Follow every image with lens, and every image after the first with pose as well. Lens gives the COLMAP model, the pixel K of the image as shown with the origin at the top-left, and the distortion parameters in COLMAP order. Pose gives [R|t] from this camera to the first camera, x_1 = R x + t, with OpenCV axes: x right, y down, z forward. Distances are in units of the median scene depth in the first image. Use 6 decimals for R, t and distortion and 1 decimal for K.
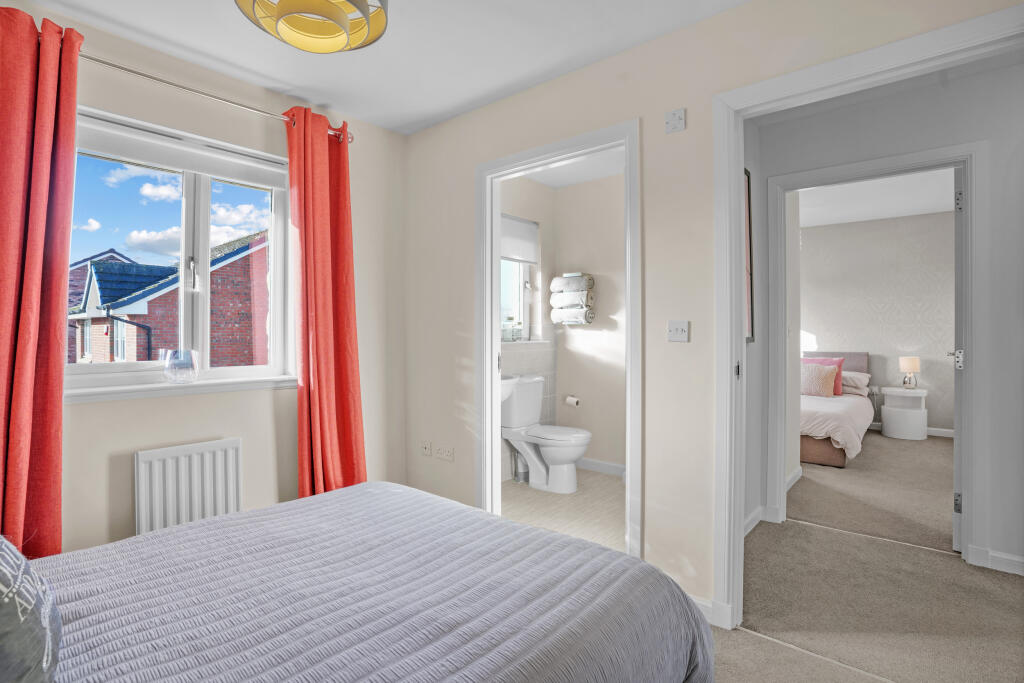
lens RADIAL K [[497.5, 0, 512.0], [0, 497.5, 341.5], [0, 0, 1]] dist [-0.026046, 0.000115]
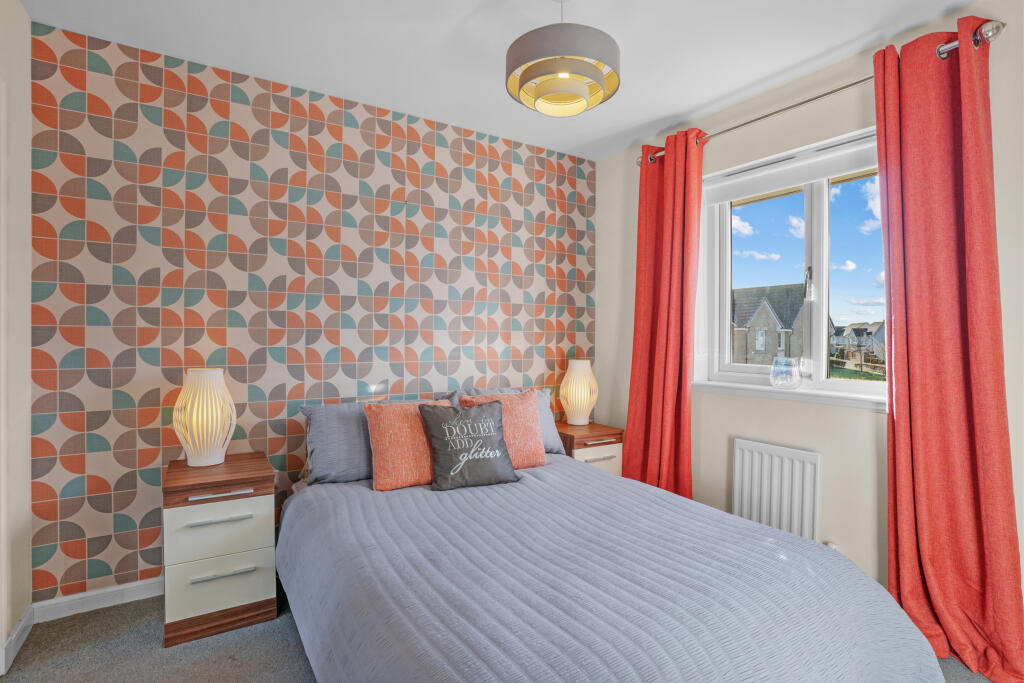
lens RADIAL K [[497.5, 0, 512.0], [0, 497.5, 341.5], [0, 0, 1]] dist [-0.026046, 0.000115]
pose [[-0.279523, -0.003396, -0.960133, 0.863690], [-0.022305, 0.999747, 0.002957, -0.011023], [0.959880, 0.022242, -0.279528, 1.233190]]
